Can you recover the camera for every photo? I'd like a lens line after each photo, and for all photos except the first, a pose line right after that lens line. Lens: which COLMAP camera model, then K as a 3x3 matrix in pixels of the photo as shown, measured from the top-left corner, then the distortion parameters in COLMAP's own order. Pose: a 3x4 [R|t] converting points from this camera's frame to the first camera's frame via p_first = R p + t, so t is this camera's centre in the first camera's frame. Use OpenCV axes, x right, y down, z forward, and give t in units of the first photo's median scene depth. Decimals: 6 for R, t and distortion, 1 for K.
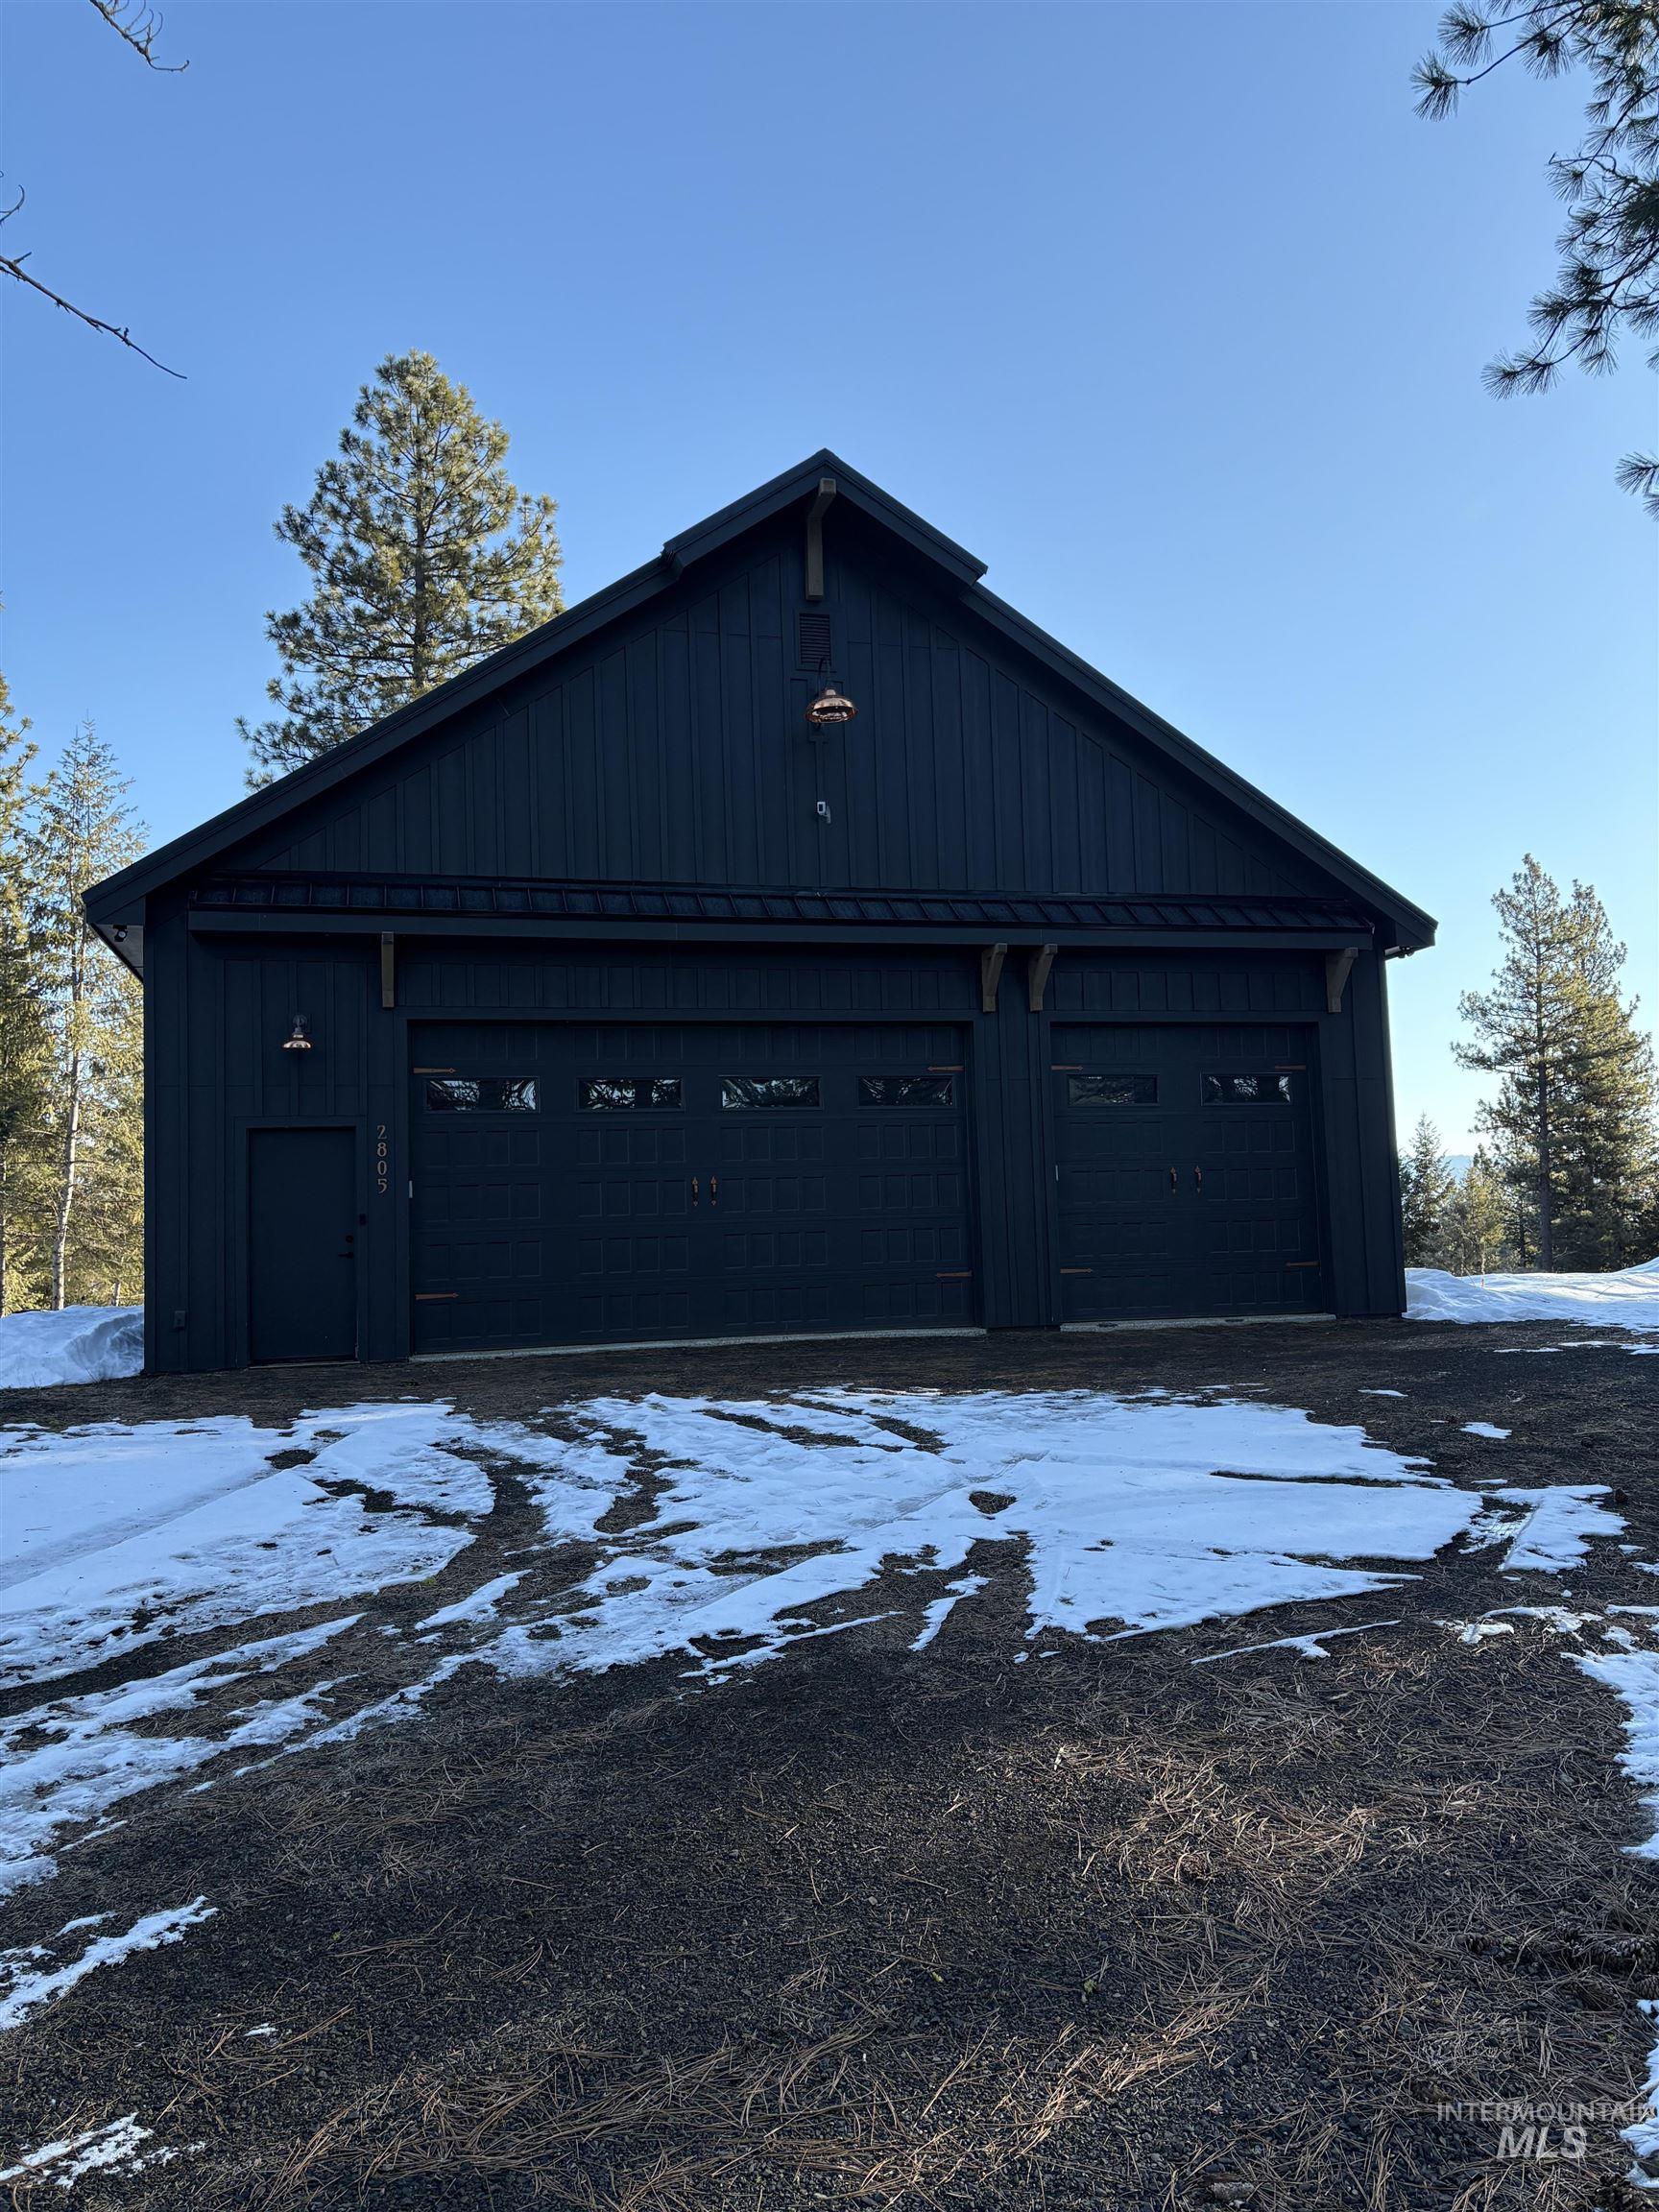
lens RADIAL K [[1635.0, 0, 836.3], [0, 1635.0, 1104.9], [0, 0, 1]] dist [0.078458, -0.074403]
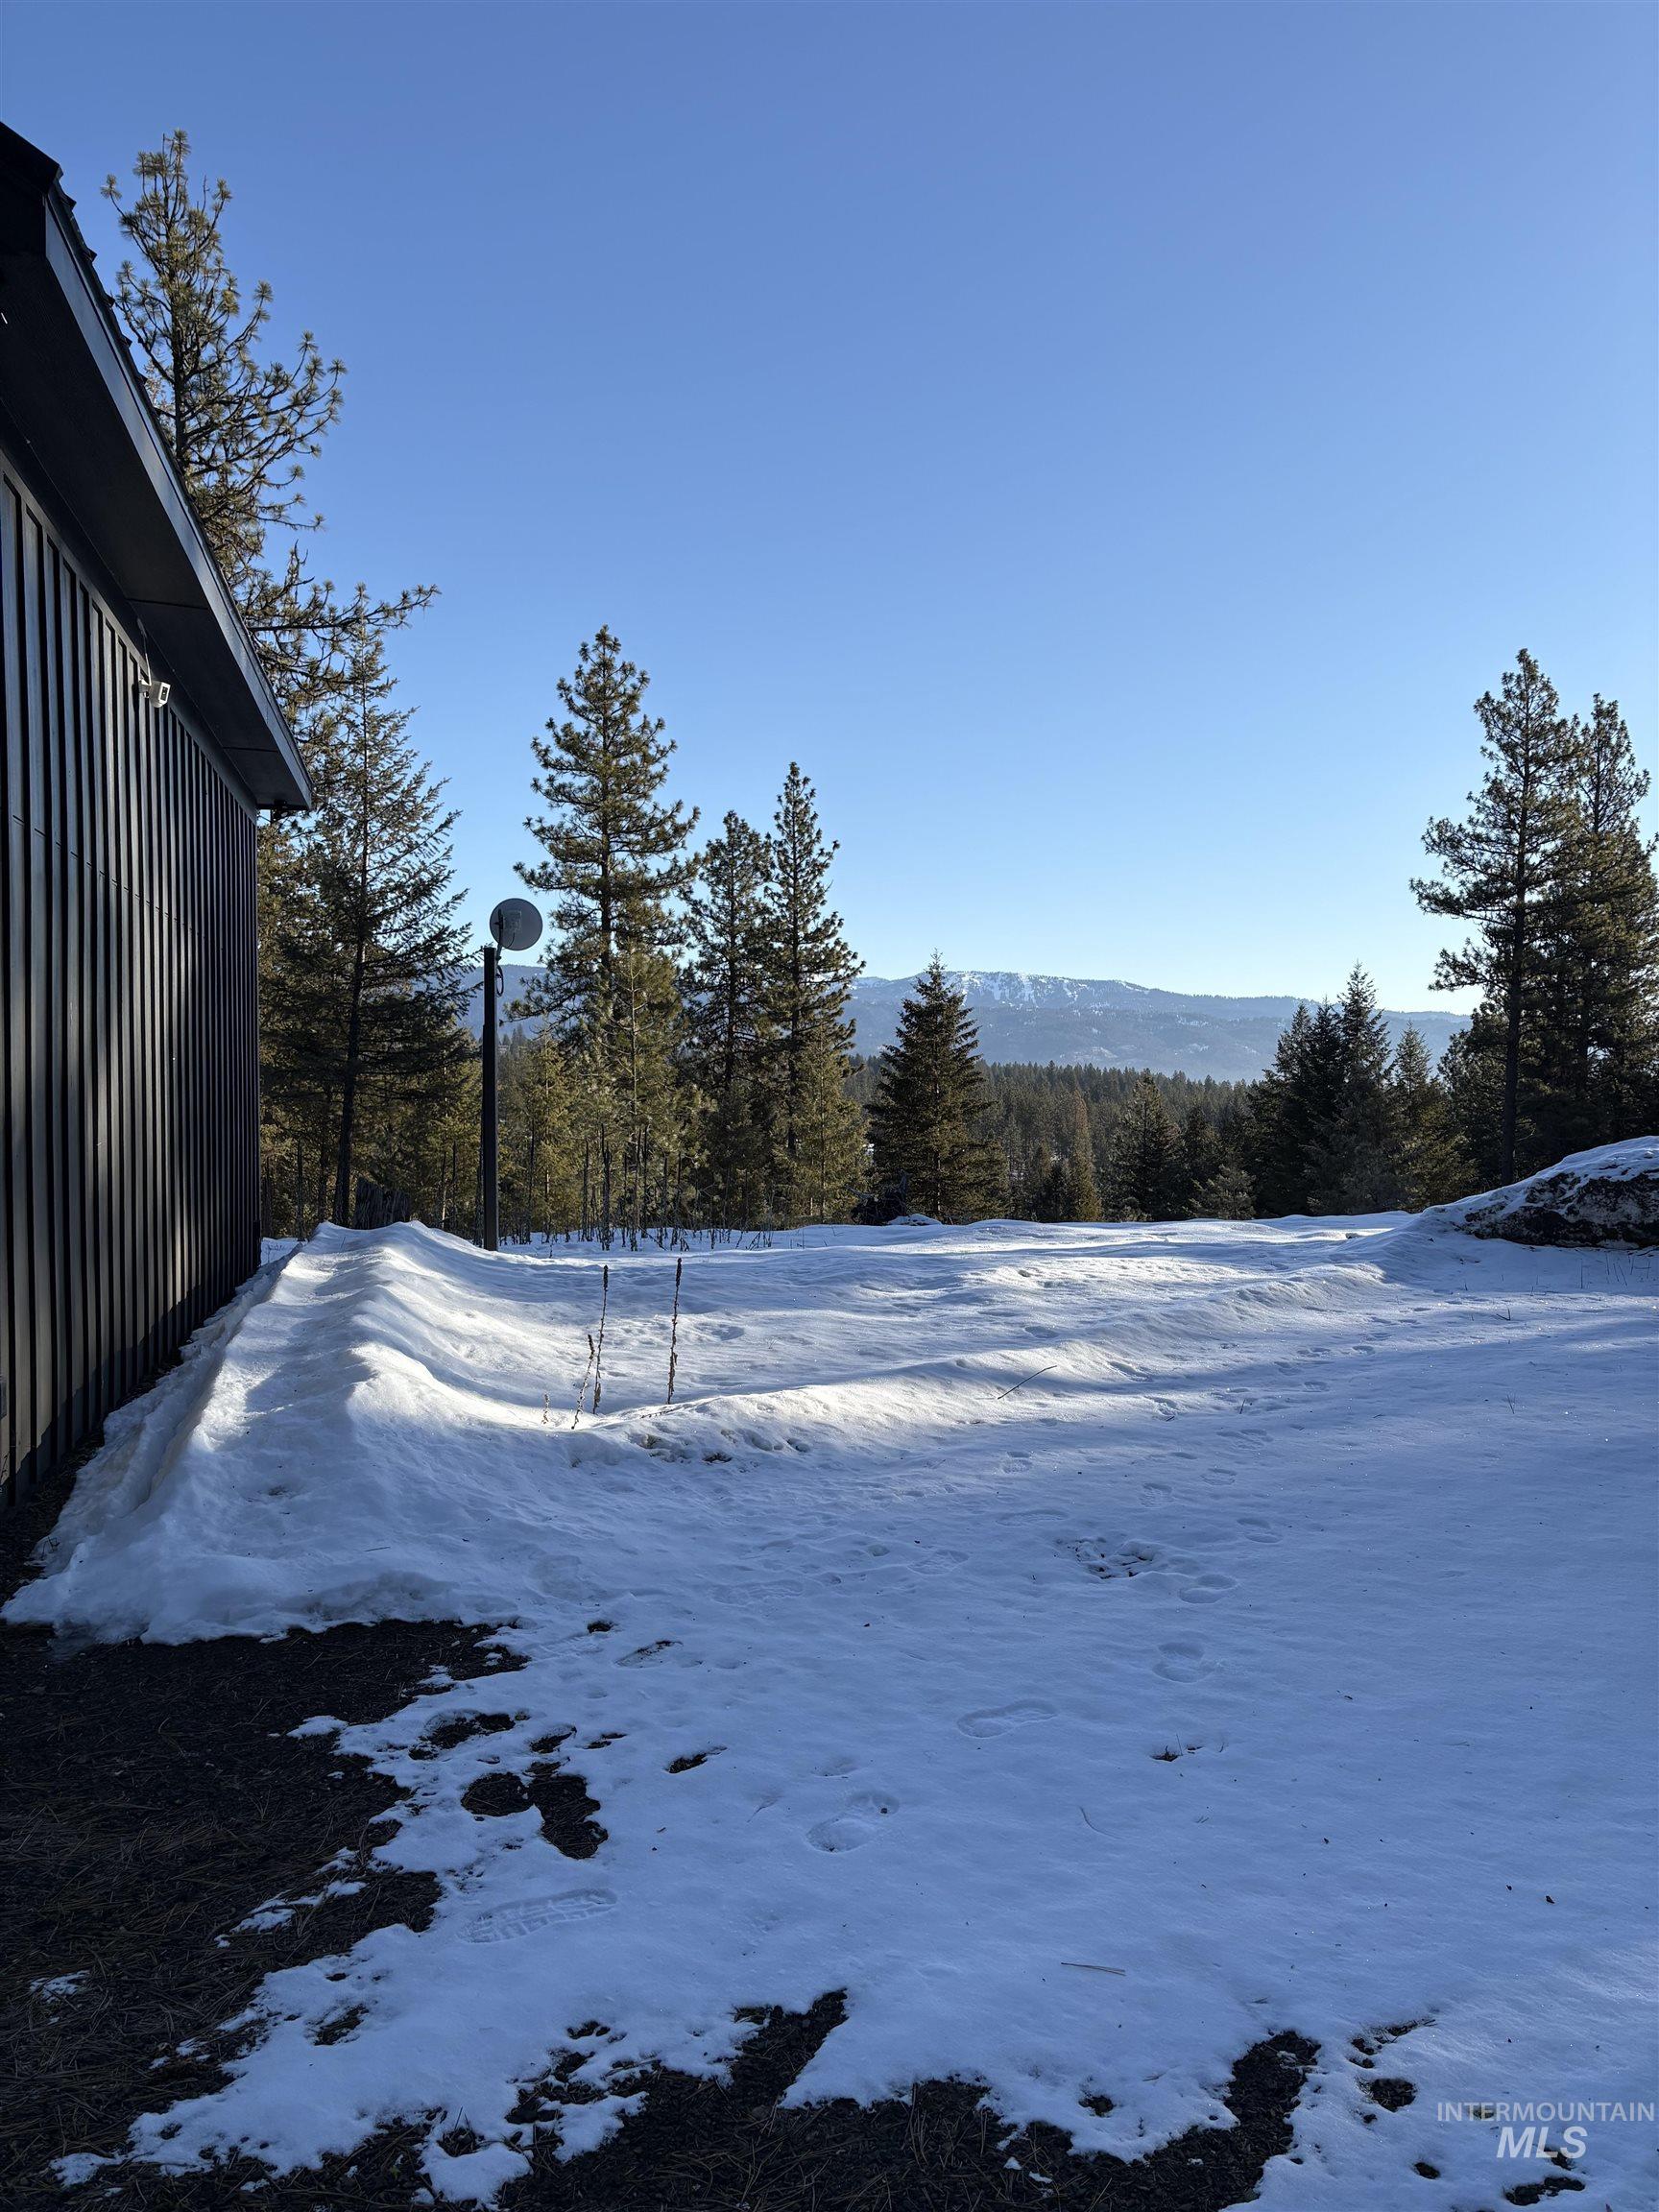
lens RADIAL K [[1635.0, 0, 836.3], [0, 1635.0, 1104.9], [0, 0, 1]] dist [0.078458, -0.074403]
pose [[0.999100, 0.034091, -0.025240, 0.248760], [-0.031453, 0.994651, 0.098389, 0.004934], [0.028459, -0.097507, 0.994828, 0.356302]]
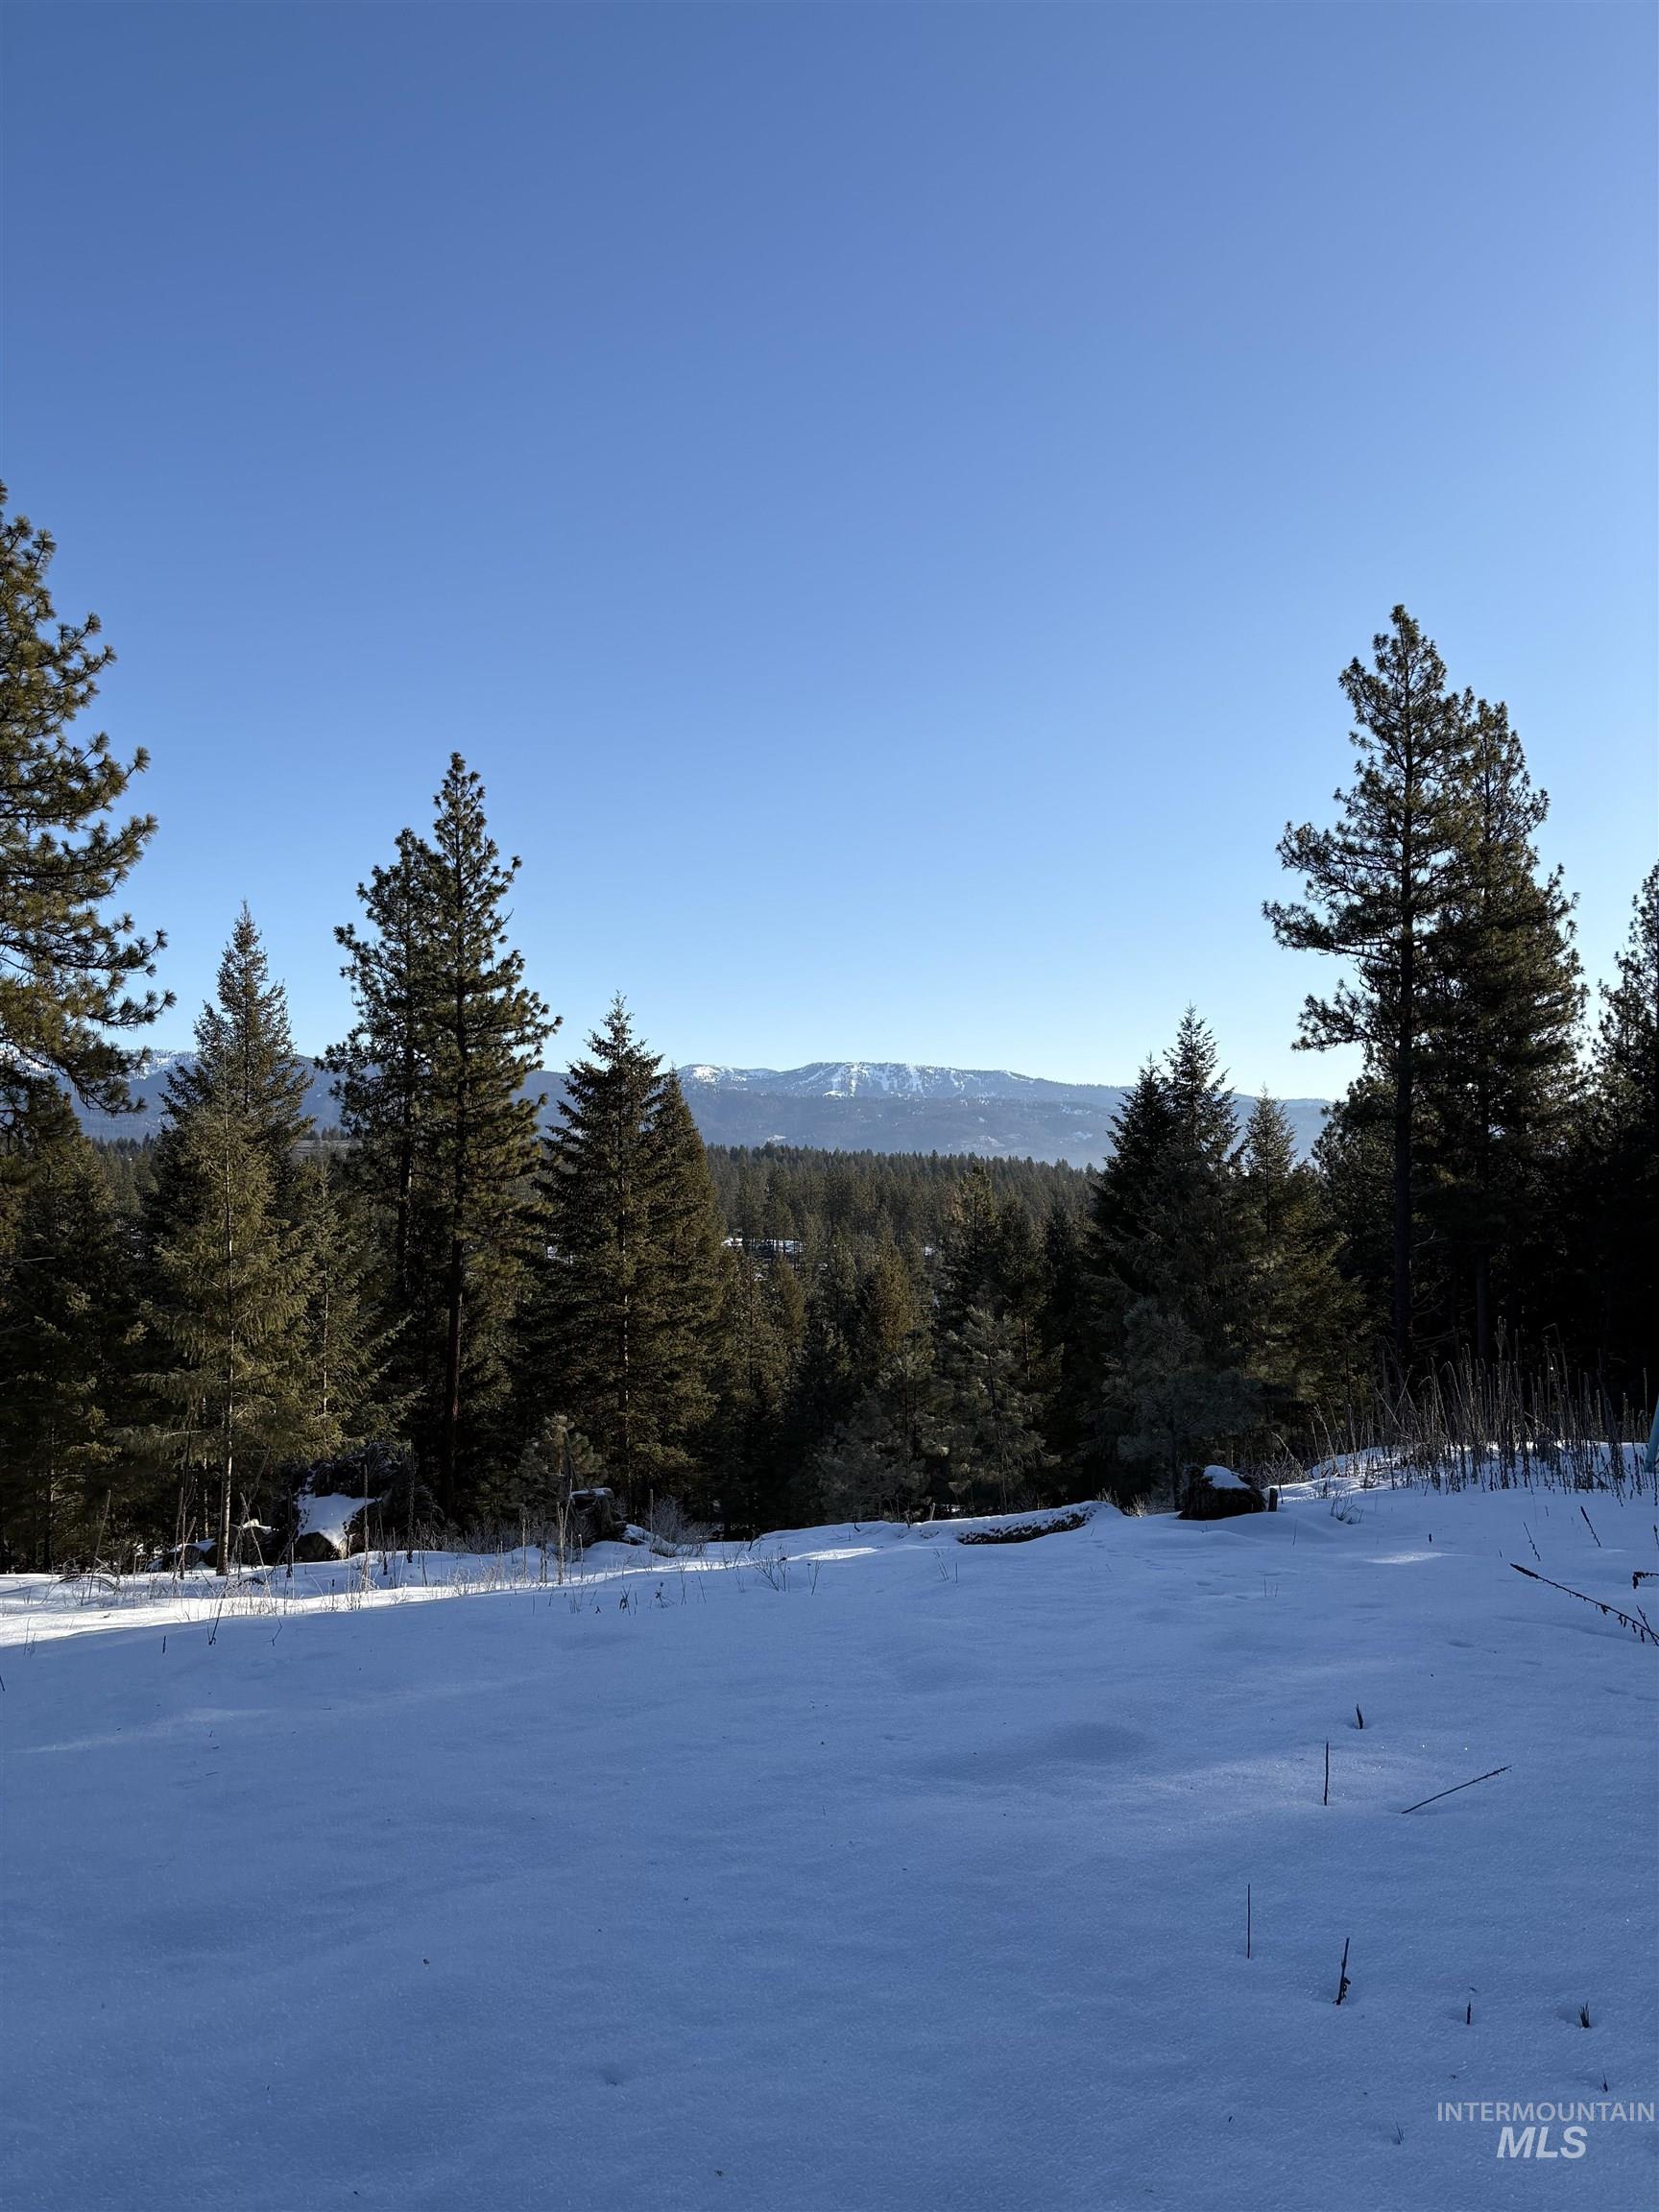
lens RADIAL K [[1637.5, 0, 796.9], [0, 1637.5, 1114.4], [0, 0, 1]] dist [0.015316, -0.004341]
pose [[0.999572, 0.023524, 0.017367, 0.425501], [-0.024326, 0.998575, 0.047502, 0.039498], [-0.016225, -0.047905, 0.998720, 0.865277]]
